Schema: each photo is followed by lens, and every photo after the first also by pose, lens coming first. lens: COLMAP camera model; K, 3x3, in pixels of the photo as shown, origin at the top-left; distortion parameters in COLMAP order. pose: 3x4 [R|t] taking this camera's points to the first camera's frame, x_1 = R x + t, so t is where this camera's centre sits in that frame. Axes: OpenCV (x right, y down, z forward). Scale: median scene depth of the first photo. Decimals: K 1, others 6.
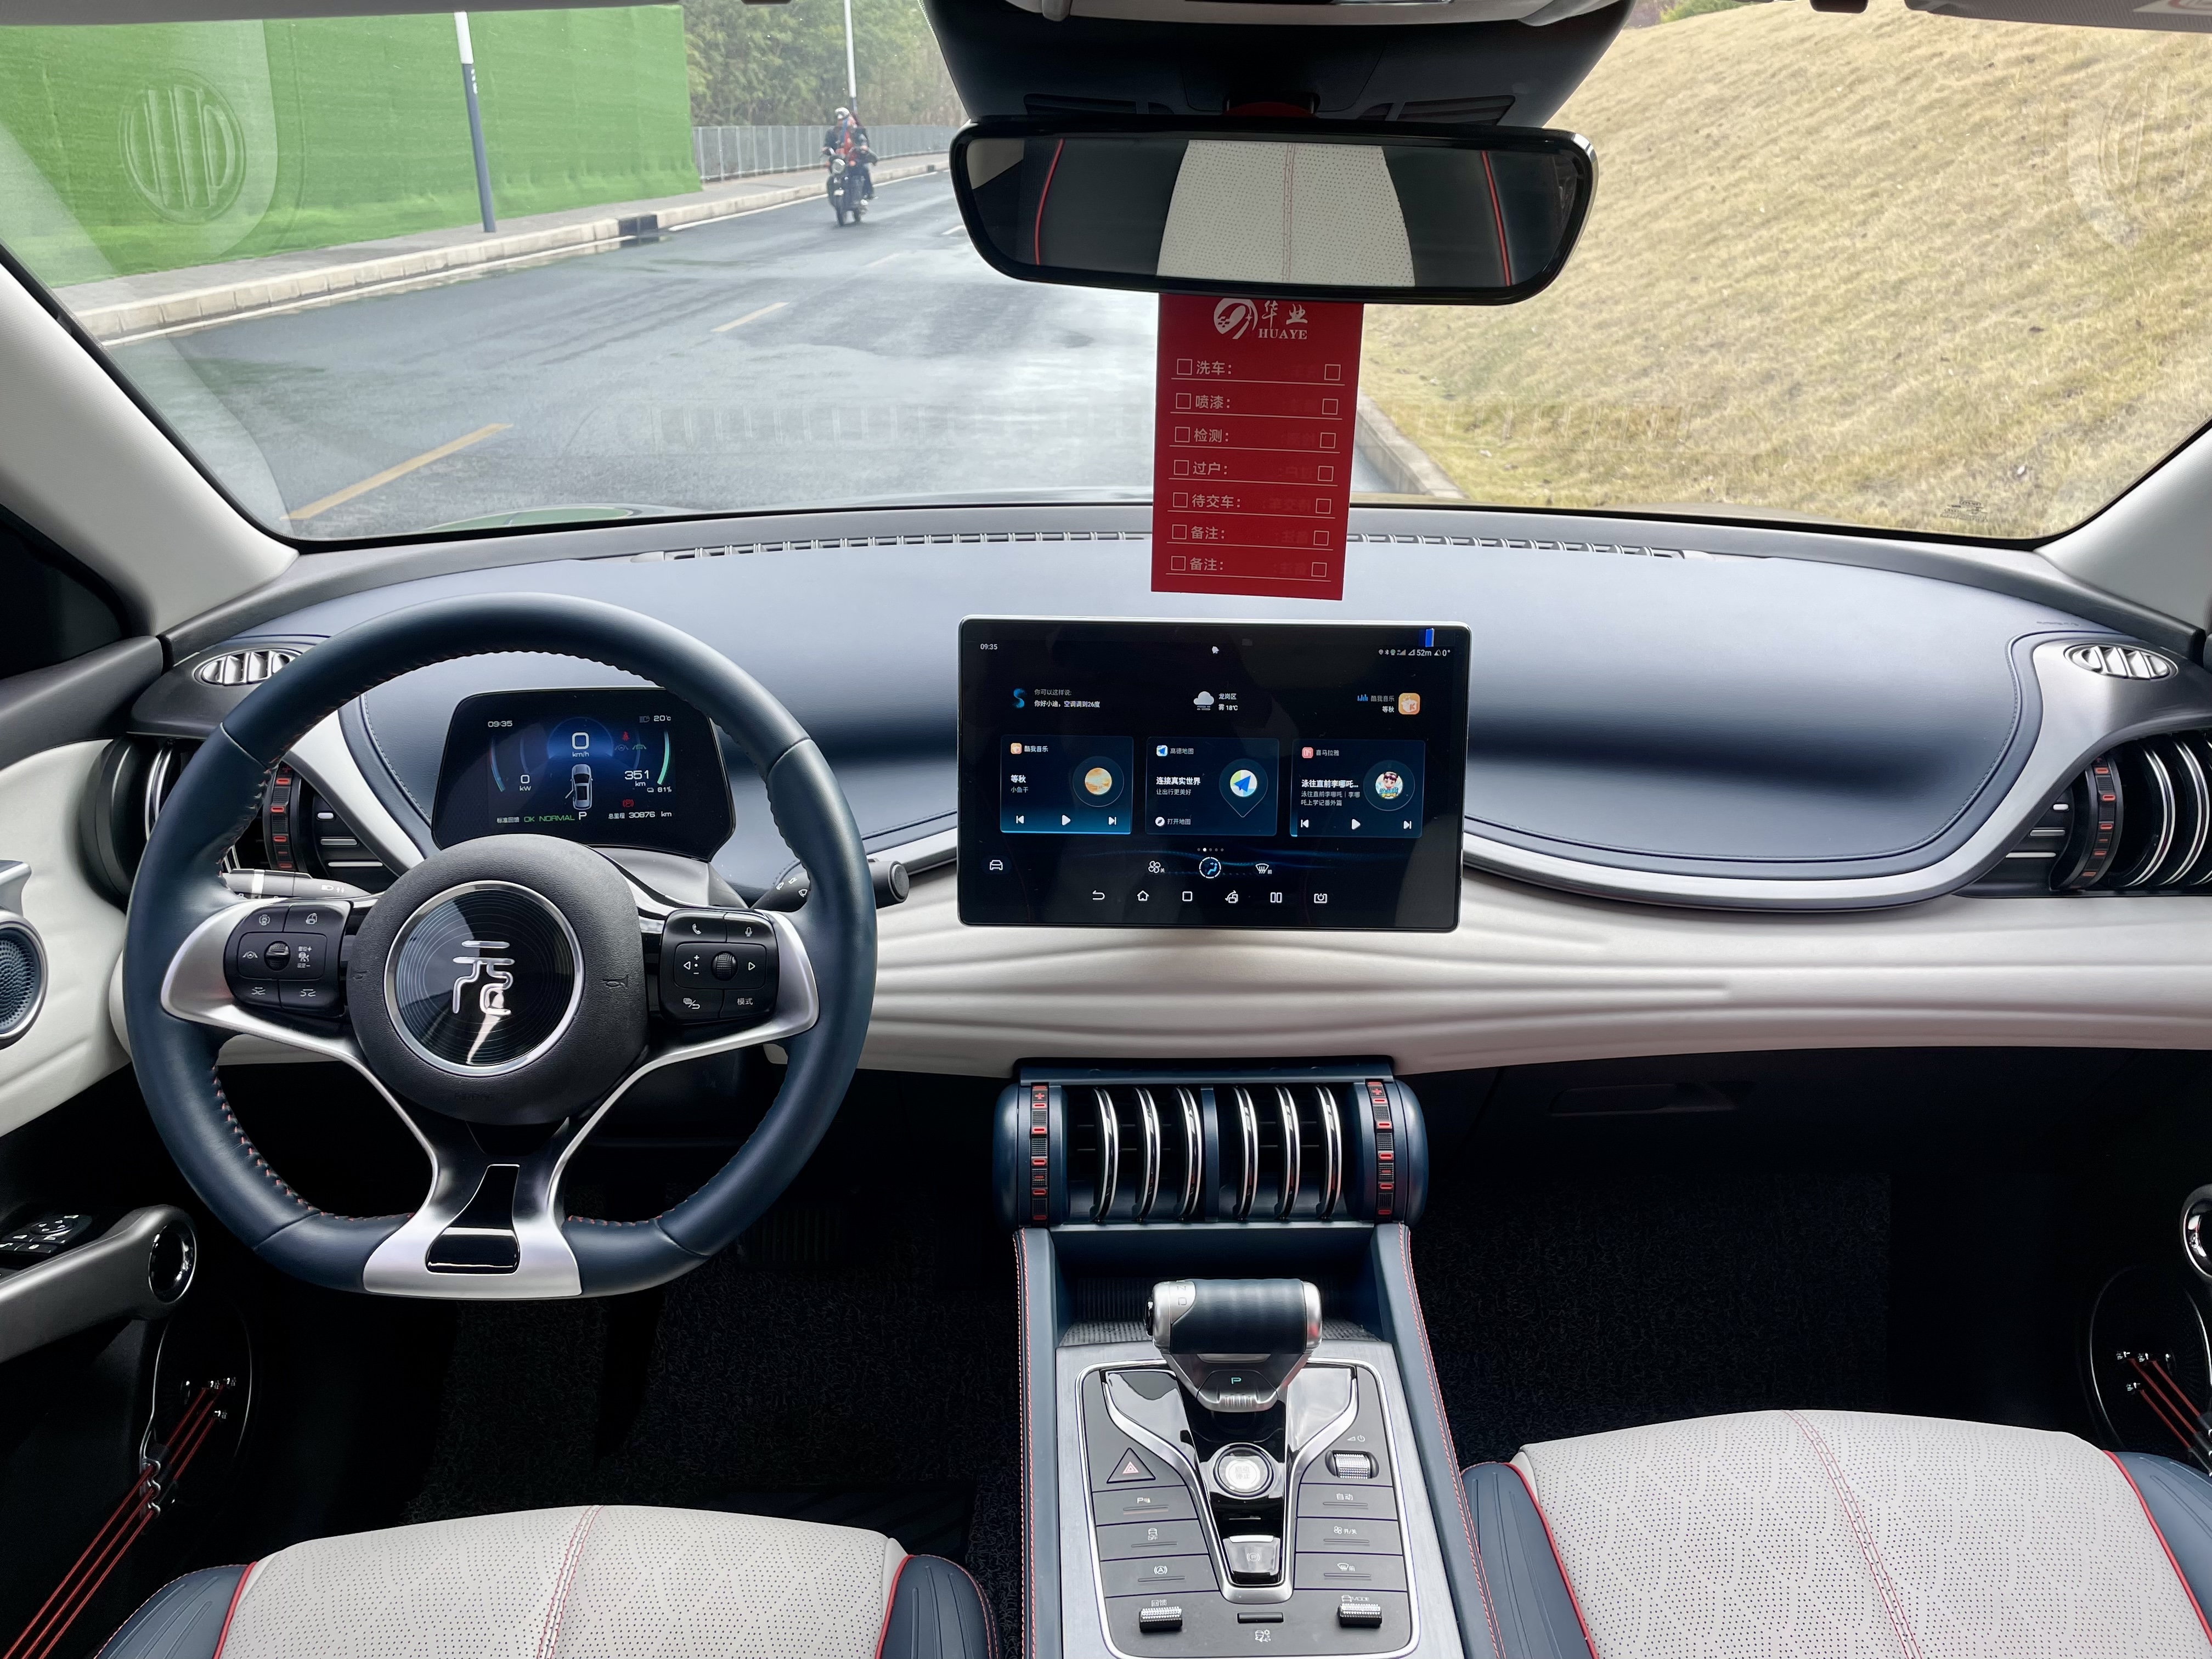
lens RADIAL K [[1677.8, 0, 1134.0], [0, 1677.8, 813.2], [0, 0, 1]] dist [0.055572, -0.058990]
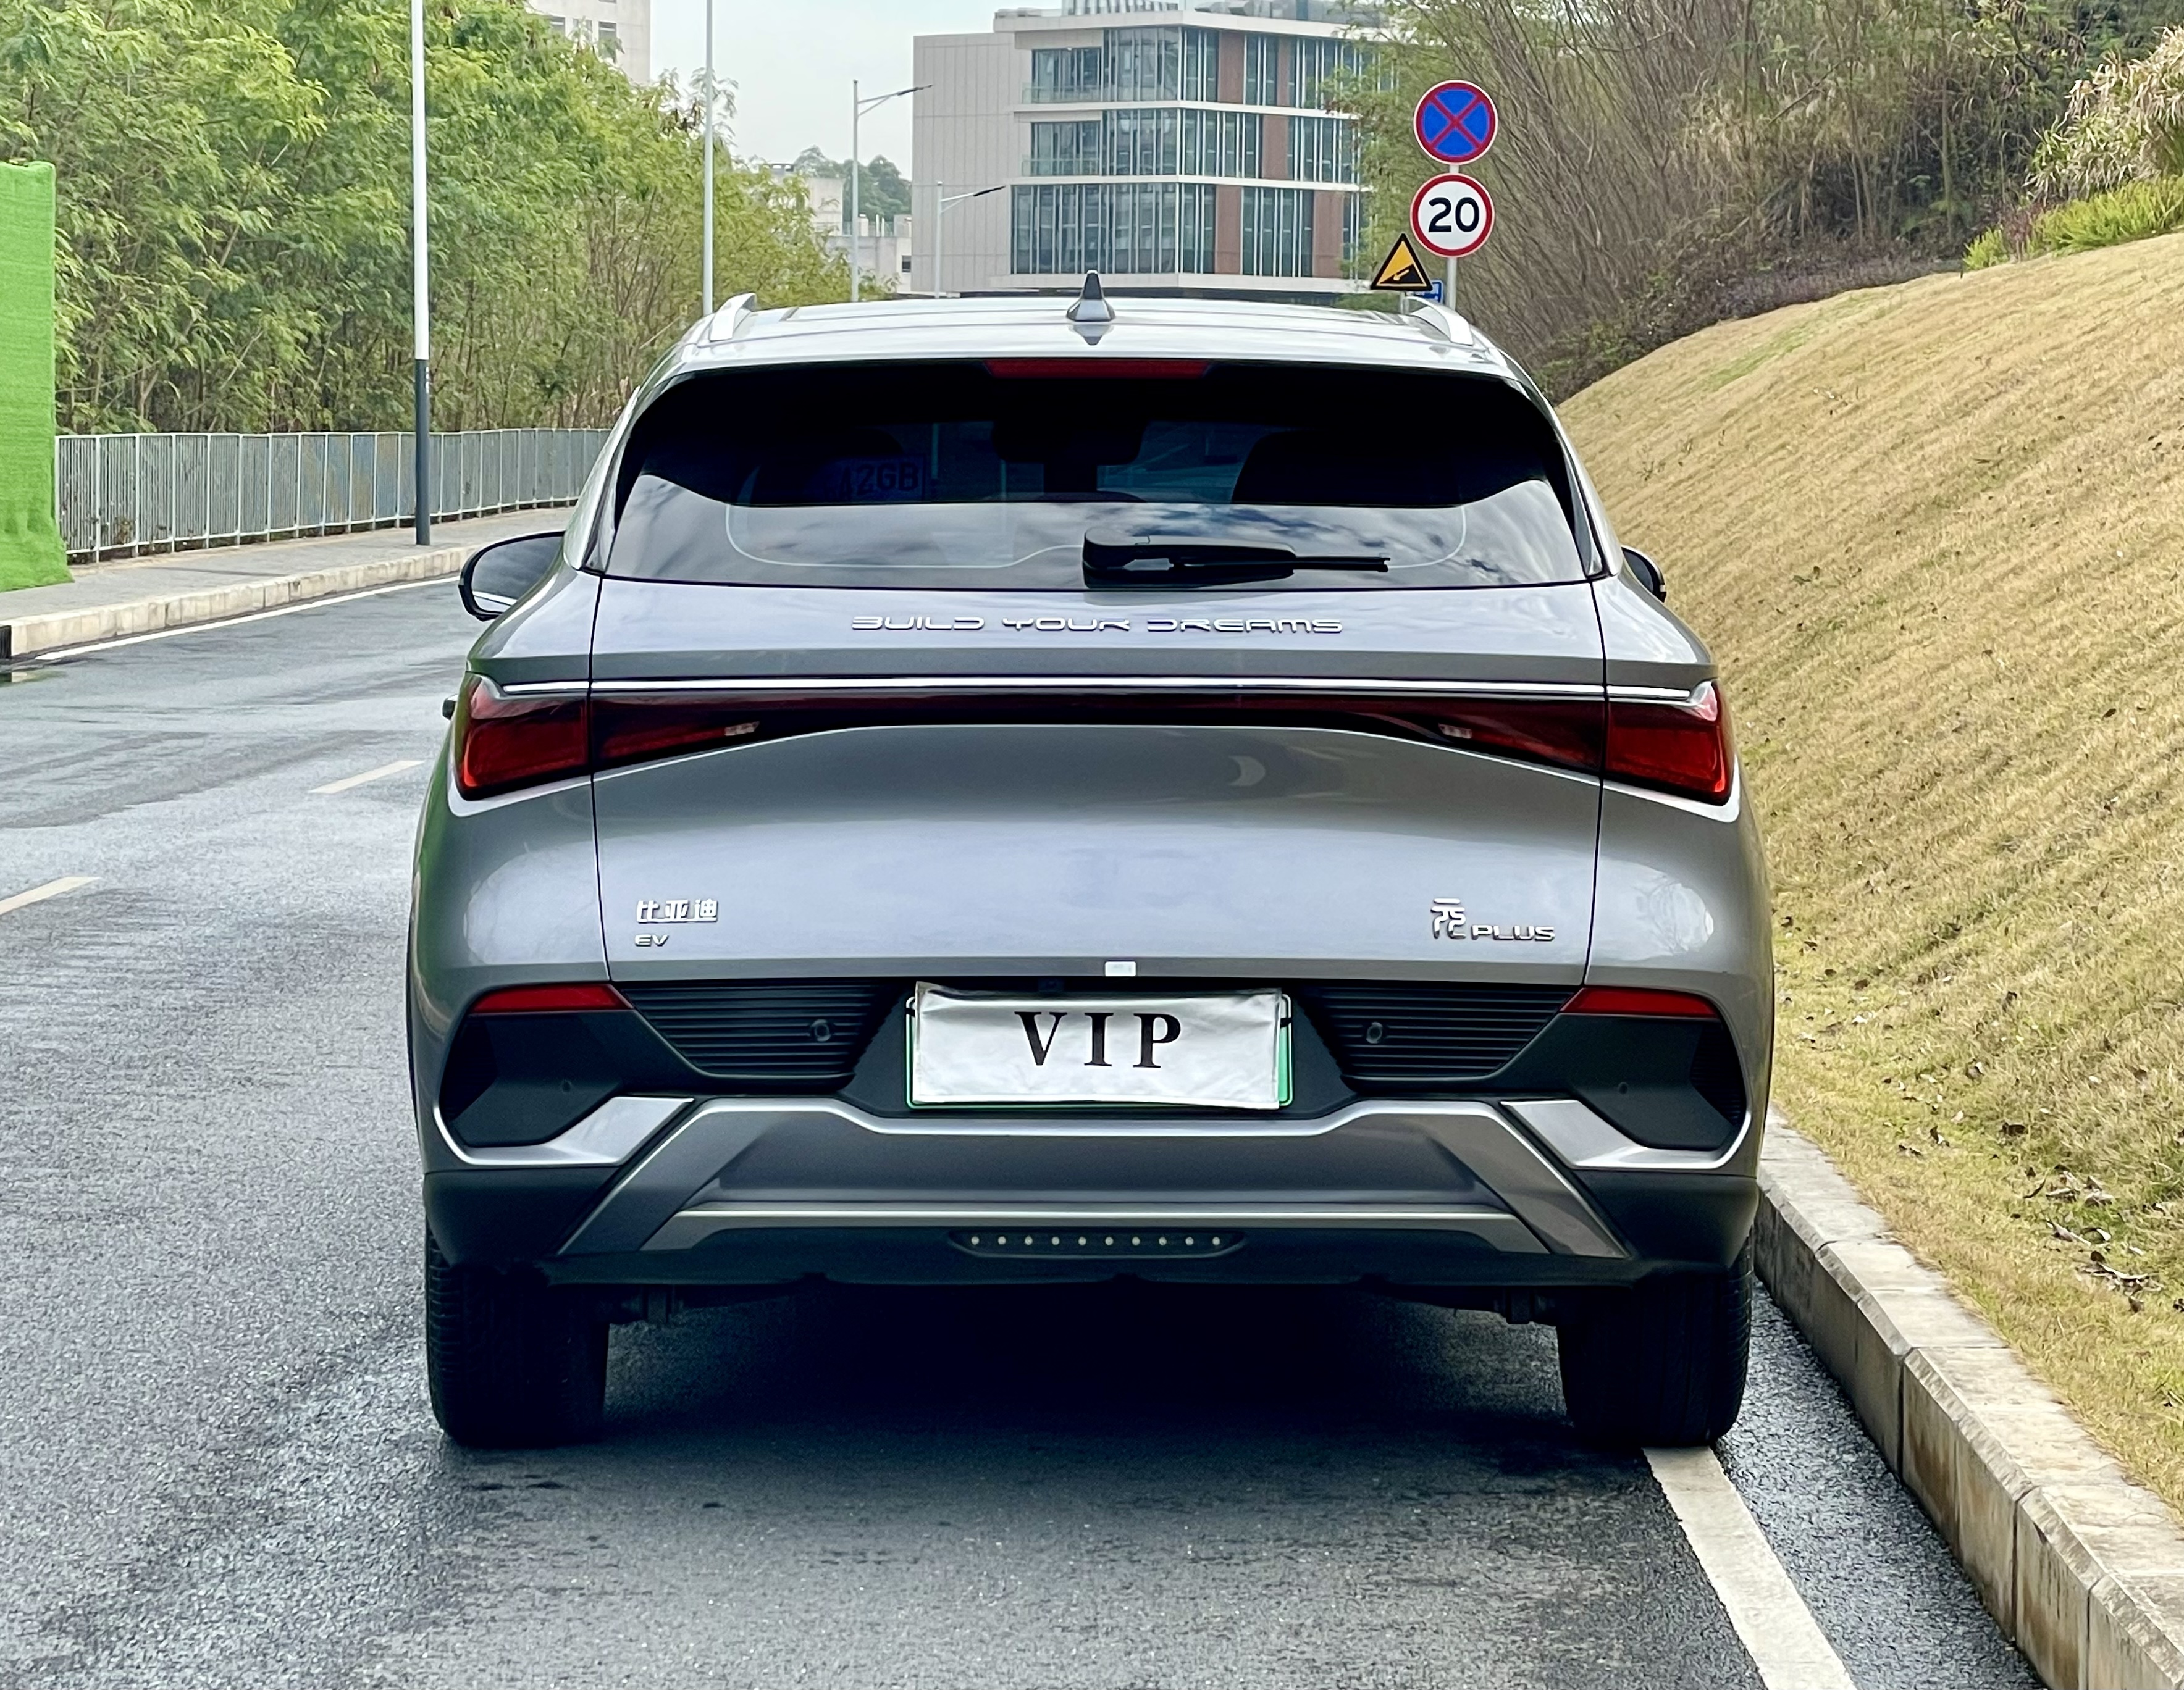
lens RADIAL K [[6725.9, 0, 1093.3], [0, 6725.9, 845.4], [0, 0, 1]] dist [-0.088703, 0.000000]
pose [[0.999881, -0.001178, -0.015362, 0.177678], [-0.003792, 0.947581, -0.319492, 3.673442], [0.014933, 0.319512, 0.947465, -8.921469]]
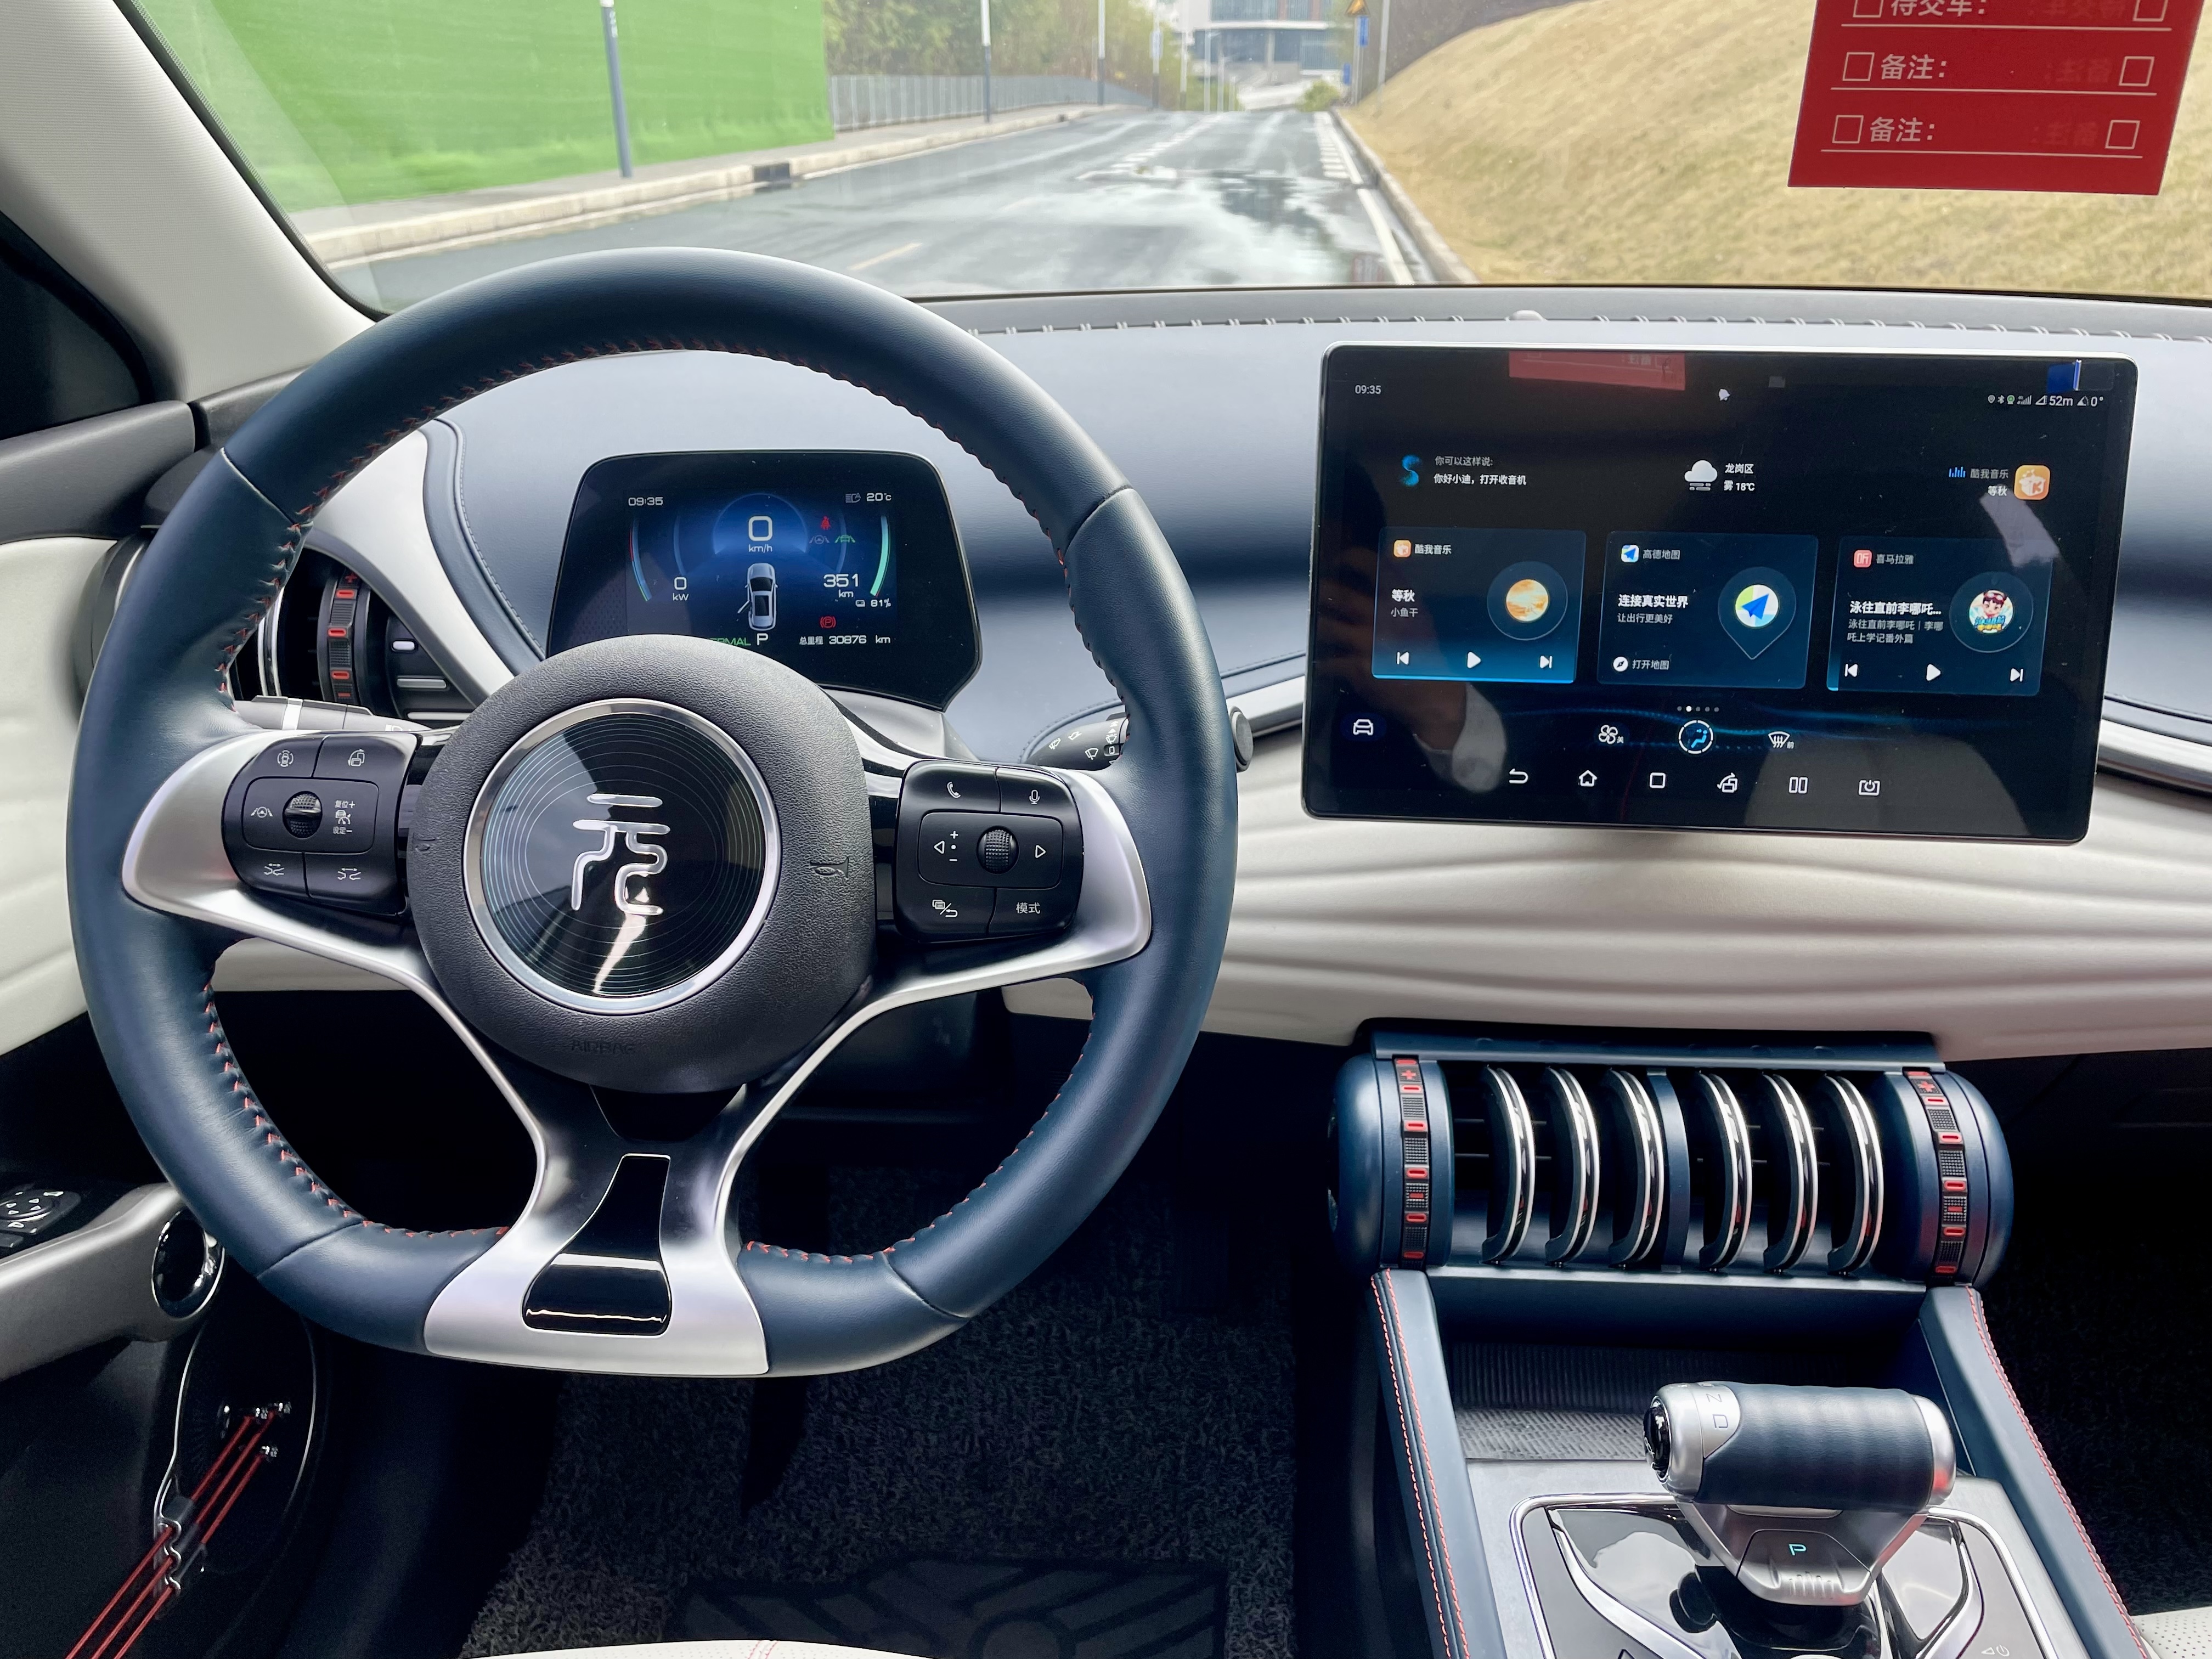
lens RADIAL K [[1677.8, 0, 1114.9], [0, 1677.8, 814.8], [0, 0, 1]] dist [0.055572, -0.058990]
pose [[0.996791, 0.022304, -0.076874, -0.126536], [-0.020723, 0.999558, 0.021302, 0.052714], [0.077315, -0.019641, 0.996813, 0.321552]]
